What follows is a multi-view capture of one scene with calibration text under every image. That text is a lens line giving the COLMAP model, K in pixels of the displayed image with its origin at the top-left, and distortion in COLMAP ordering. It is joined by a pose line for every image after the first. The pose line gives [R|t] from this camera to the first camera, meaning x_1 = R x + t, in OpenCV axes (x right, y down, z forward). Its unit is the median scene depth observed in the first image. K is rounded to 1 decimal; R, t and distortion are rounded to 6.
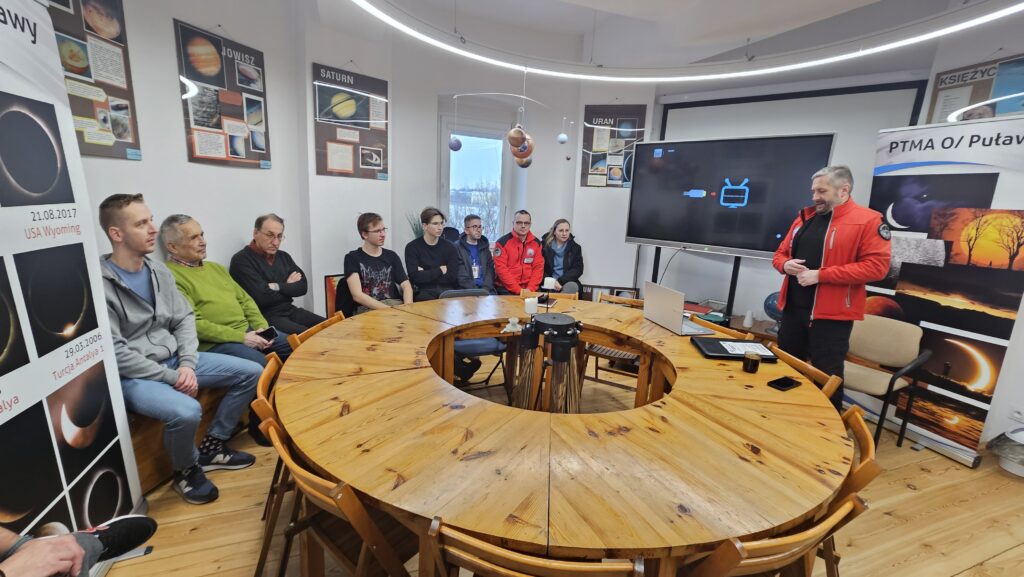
lens RADIAL K [[423.0, 0, 512.0], [0, 423.0, 288.5], [0, 0, 1]] dist [0.013854, -0.000206]
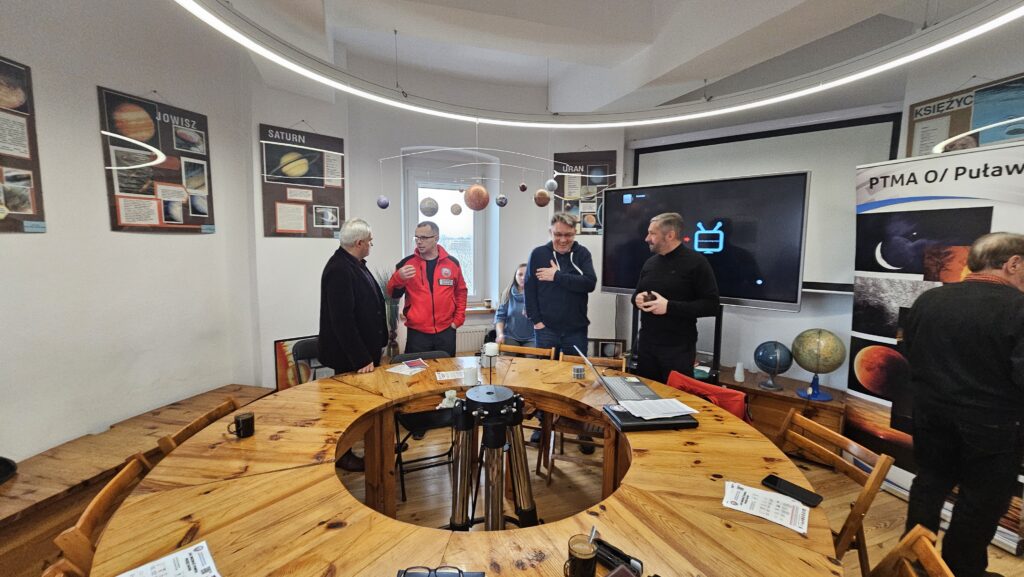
lens RADIAL K [[420.6, 0, 513.5], [0, 420.6, 291.1], [0, 0, 1]] dist [0.010383, 0.000679]
pose [[0.999065, -0.037960, -0.020672, 0.126962], [0.035702, 0.994305, -0.100413, -0.034965], [0.024366, 0.099581, 0.994731, 0.096044]]
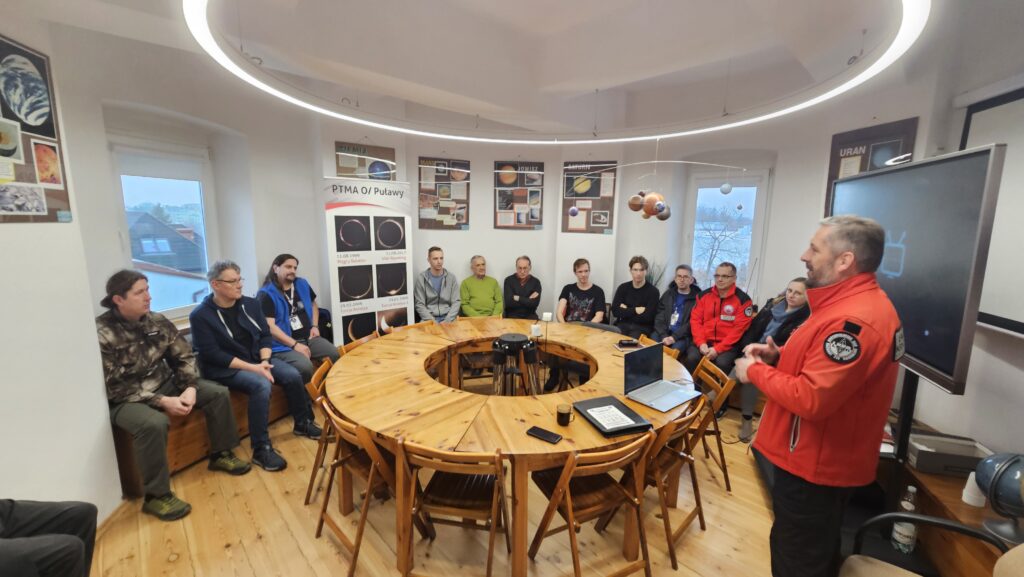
lens RADIAL K [[423.0, 0, 512.0], [0, 423.0, 288.5], [0, 0, 1]] dist [0.013854, -0.000206]
pose [[0.397452, 0.111053, -0.910878, 0.989464], [-0.198923, 0.979472, 0.032618, -0.095124], [0.895802, 0.168230, 0.411384, 0.285932]]
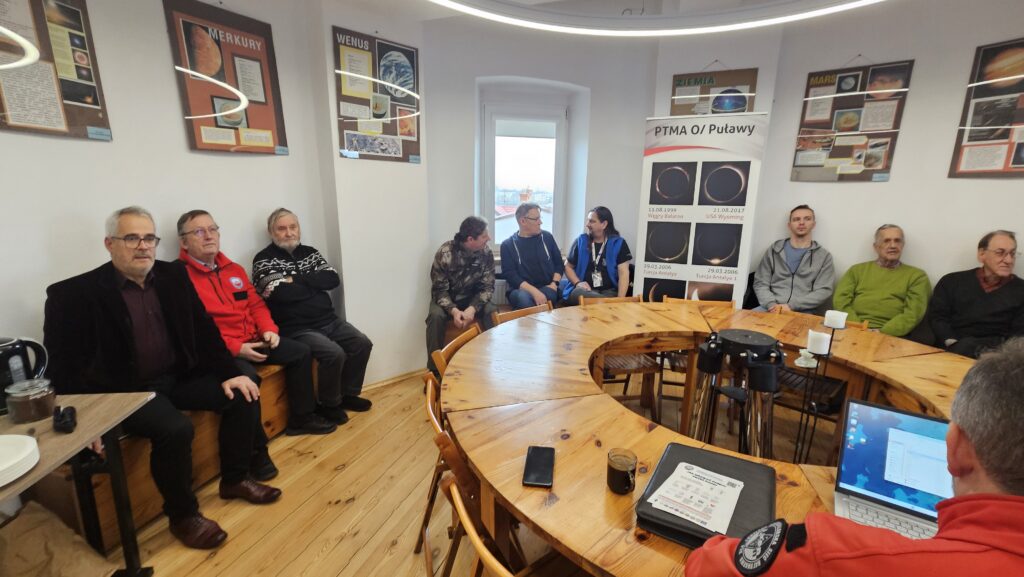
lens RADIAL K [[422.3, 0, 512.0], [0, 422.3, 288.5], [0, 0, 1]] dist [-0.000402, -0.000324]
pose [[-0.630522, 0.109551, -0.768401, 0.710887], [-0.213445, 0.927347, 0.307356, -0.117479], [0.746246, 0.357806, -0.561330, 0.789539]]
